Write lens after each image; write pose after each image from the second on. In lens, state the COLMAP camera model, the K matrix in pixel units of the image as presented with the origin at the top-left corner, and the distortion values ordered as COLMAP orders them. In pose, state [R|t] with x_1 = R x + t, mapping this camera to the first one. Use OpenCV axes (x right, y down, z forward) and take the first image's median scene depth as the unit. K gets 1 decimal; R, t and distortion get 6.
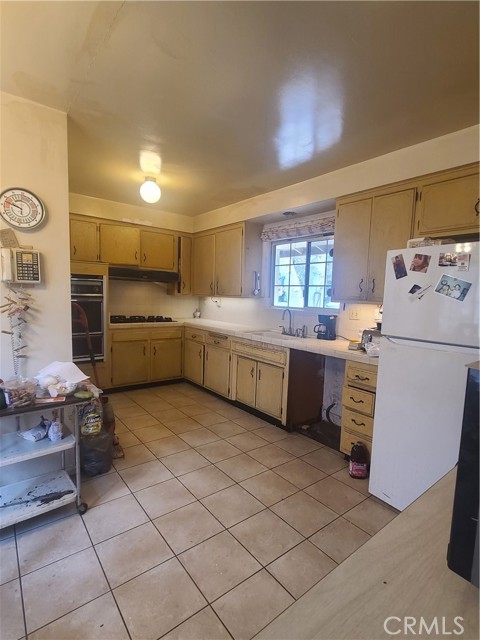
lens RADIAL K [[321.4, 0, 240.4], [0, 321.4, 322.5], [0, 0, 1]] dist [0.004270, 0.001313]
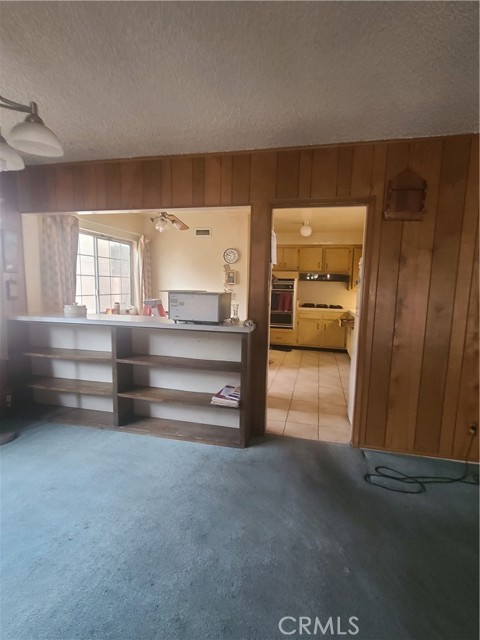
lens RADIAL K [[321.4, 0, 239.2], [0, 321.4, 320.9], [0, 0, 1]] dist [0.004270, 0.001313]
pose [[0.606532, 0.066965, -0.792234, 0.746657], [-0.071553, 0.997001, 0.029493, 0.047453], [0.791833, 0.038798, 0.609504, -0.262821]]
